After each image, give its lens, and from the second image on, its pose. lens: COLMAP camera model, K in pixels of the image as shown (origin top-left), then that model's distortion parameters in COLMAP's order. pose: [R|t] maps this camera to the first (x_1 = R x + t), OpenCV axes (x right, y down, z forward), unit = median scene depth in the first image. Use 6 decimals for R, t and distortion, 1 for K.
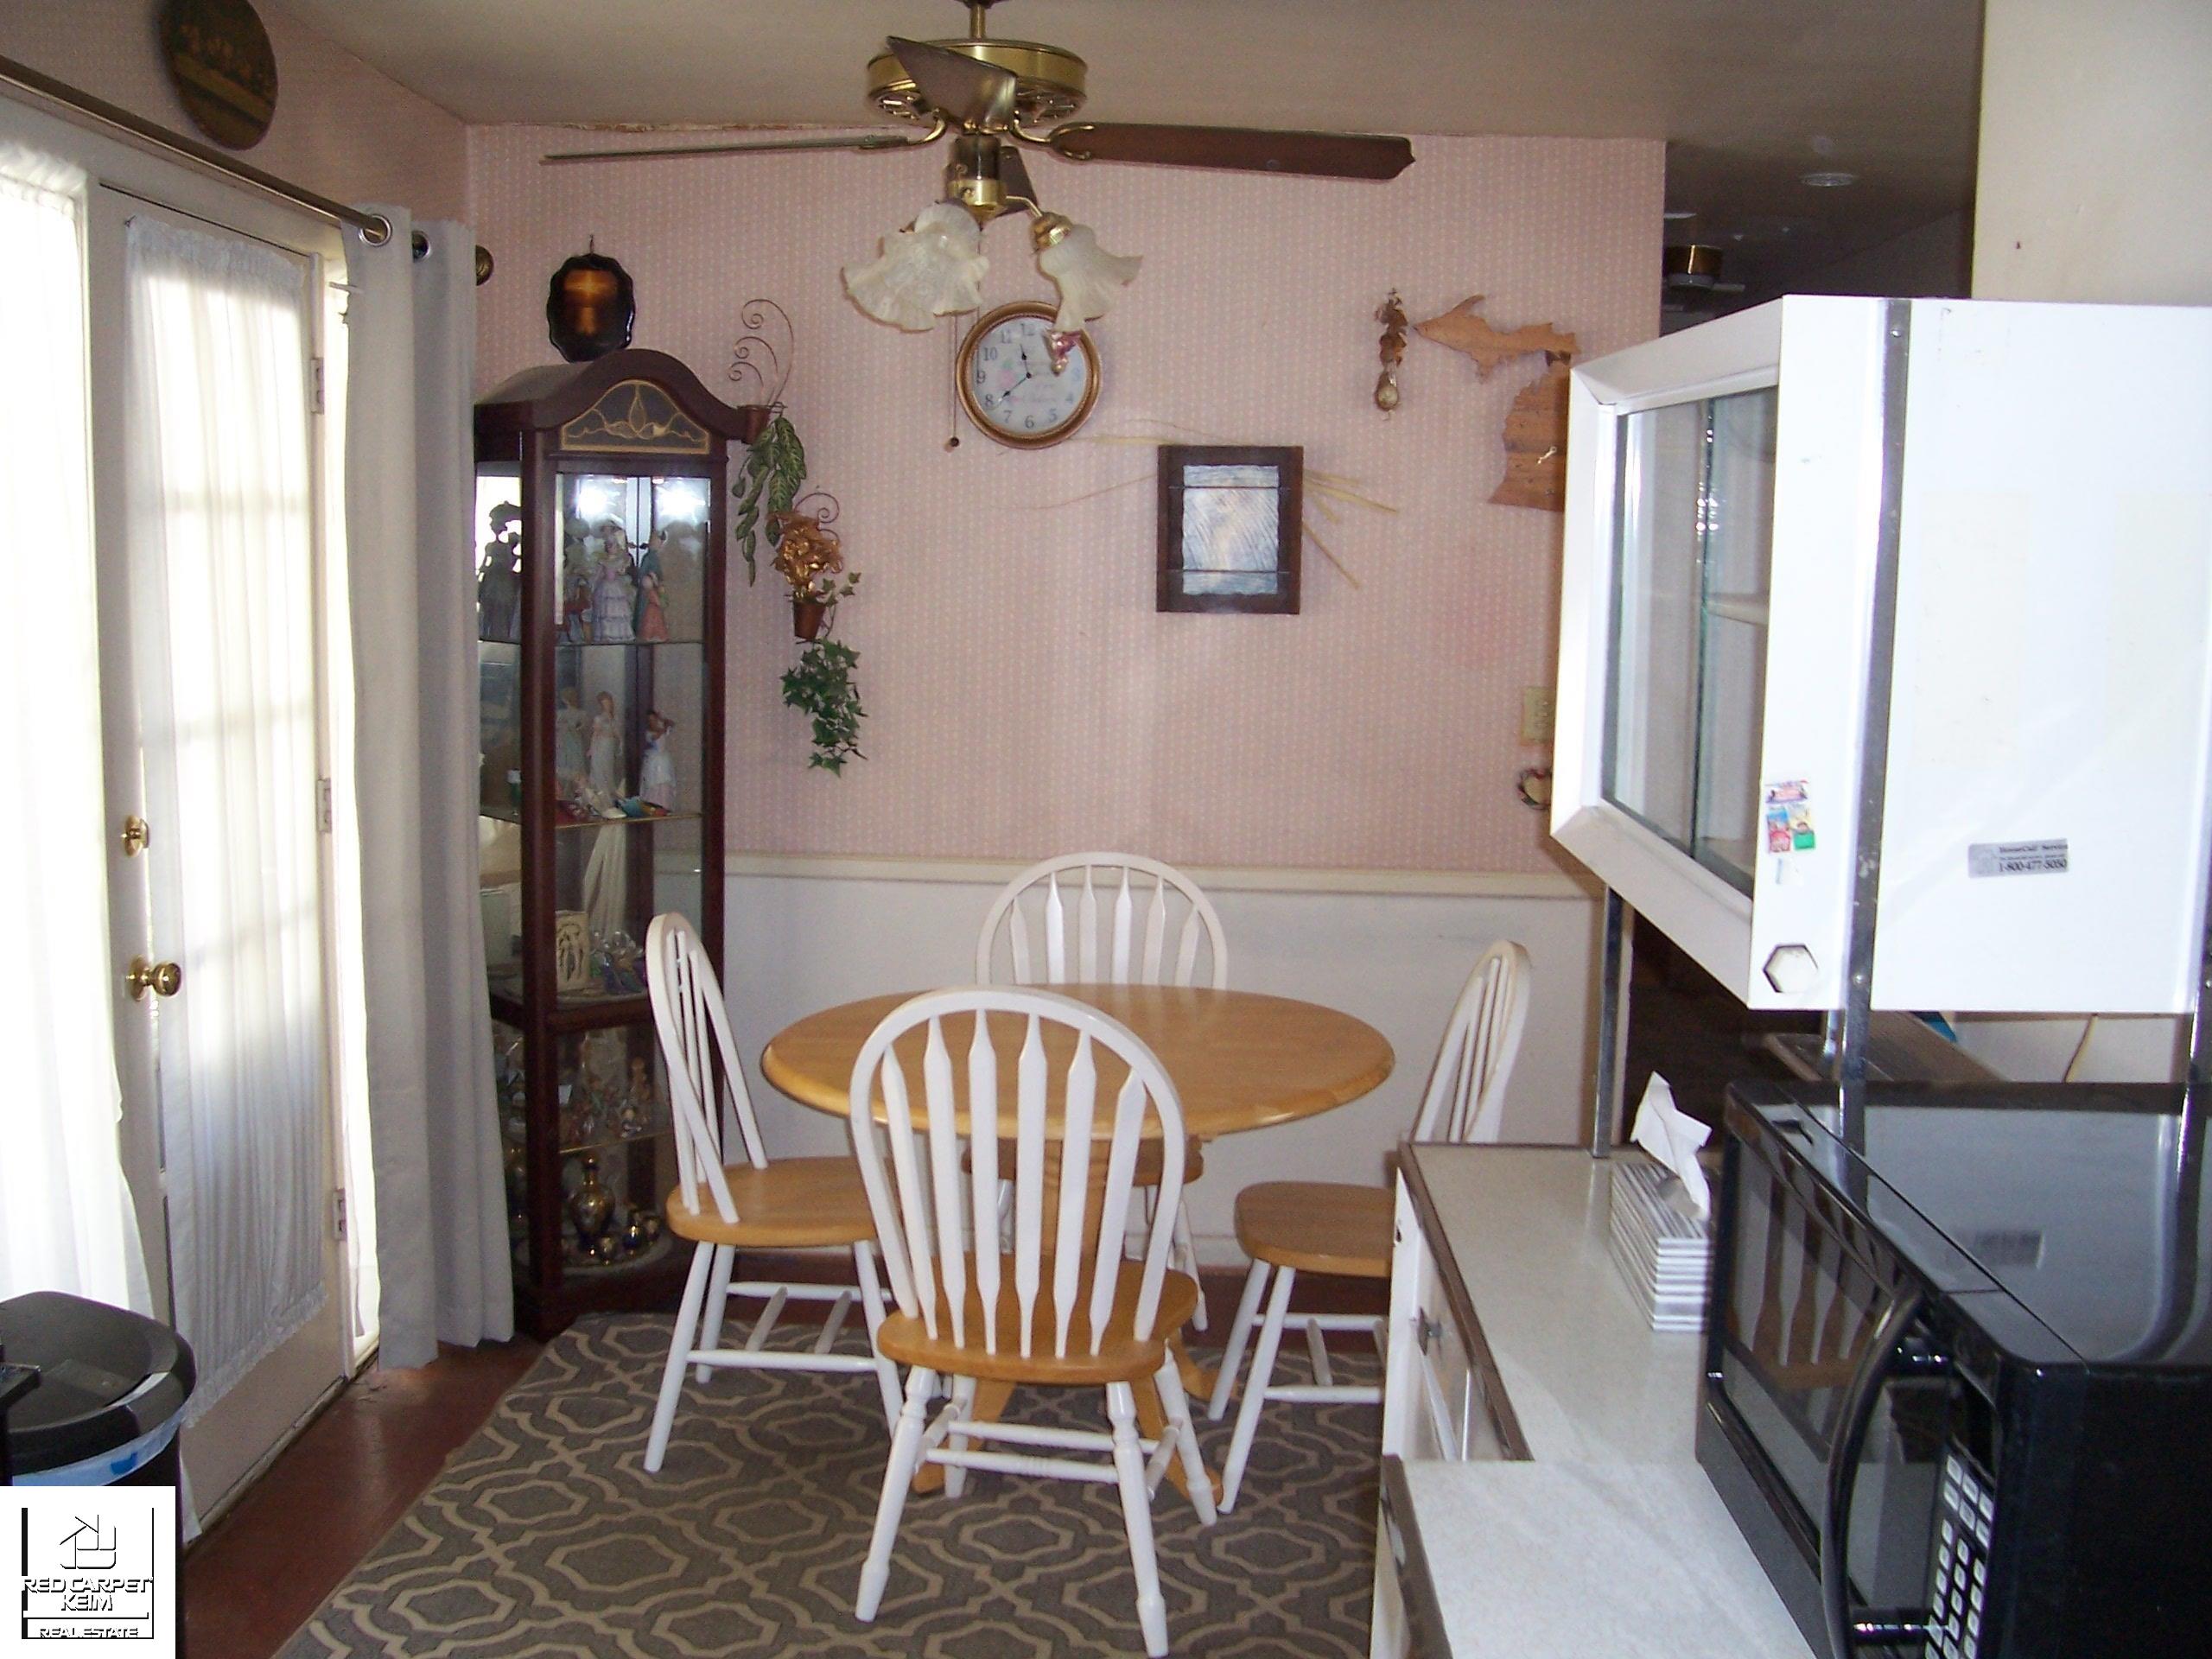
lens RADIAL K [[2217.7, 0, 1040.1], [0, 2217.7, 831.0], [0, 0, 1]] dist [-0.184971, 0.194763]
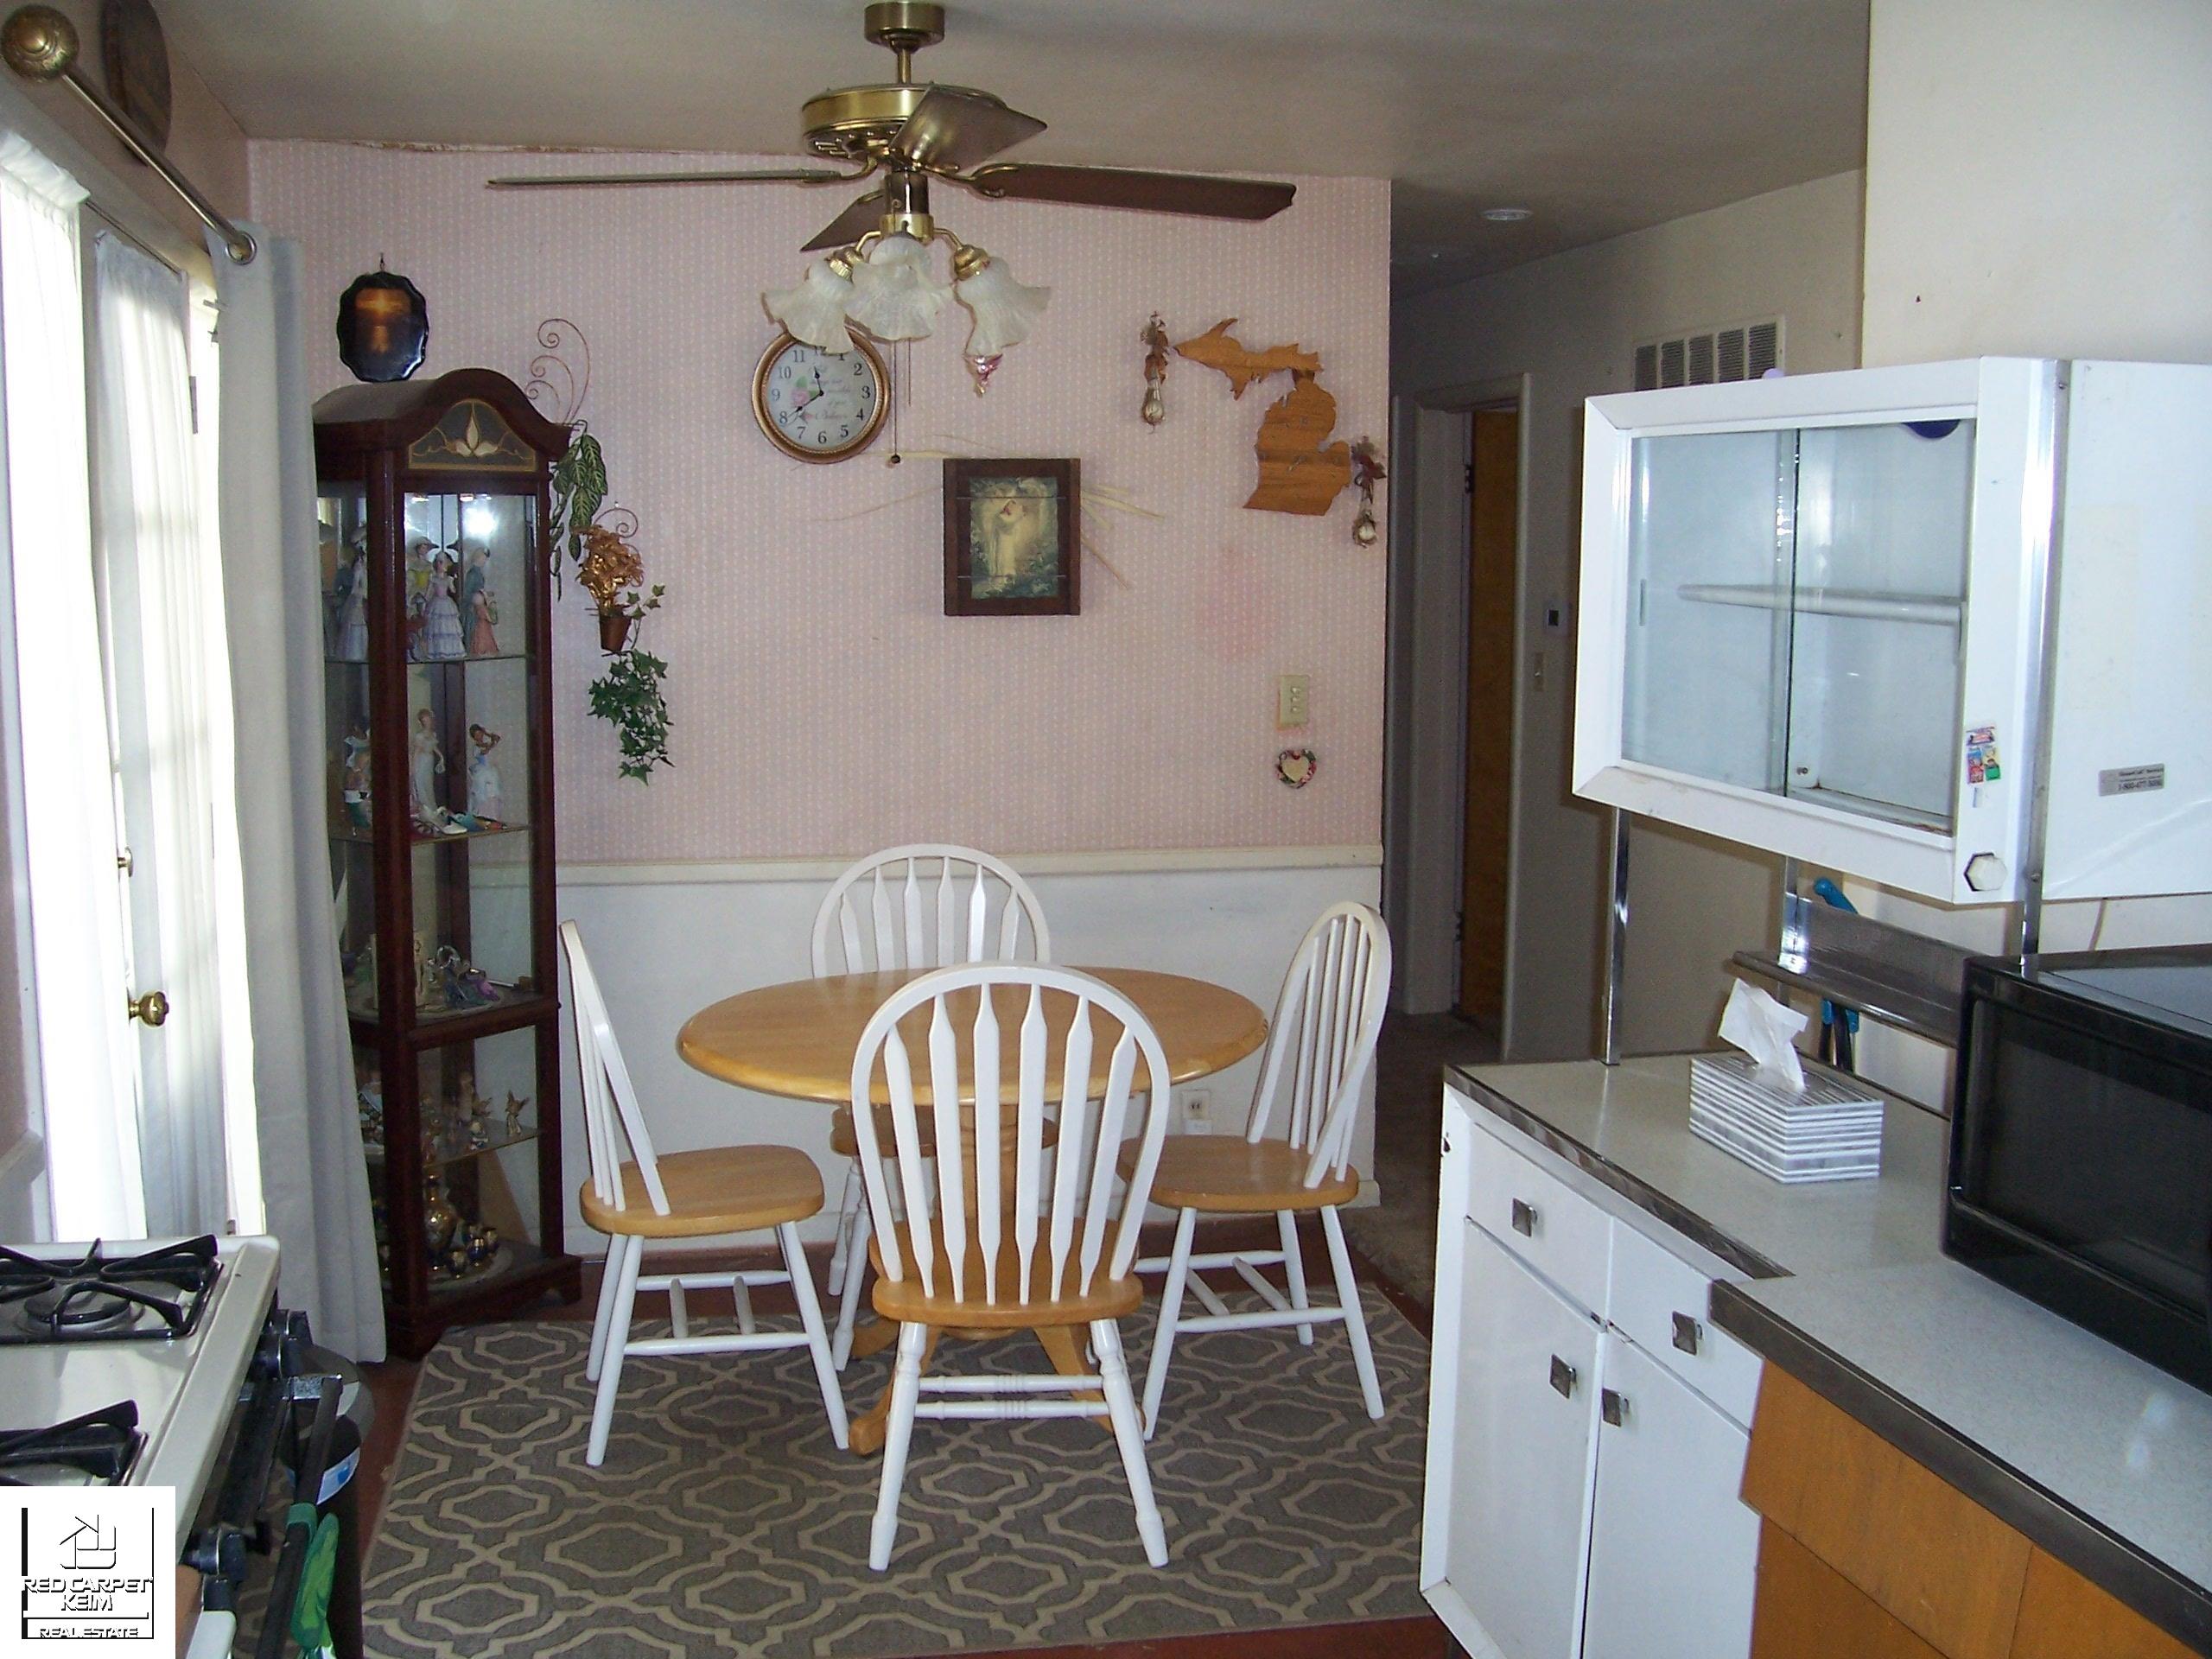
lens RADIAL K [[2217.7, 0, 1040.1], [0, 2217.7, 831.0], [0, 0, 1]] dist [-0.184971, 0.194763]
pose [[0.967078, -0.046872, 0.250126, -0.190261], [0.047661, 0.998859, 0.002906, 0.002971], [-0.249977, 0.009111, 0.968209, -0.038623]]
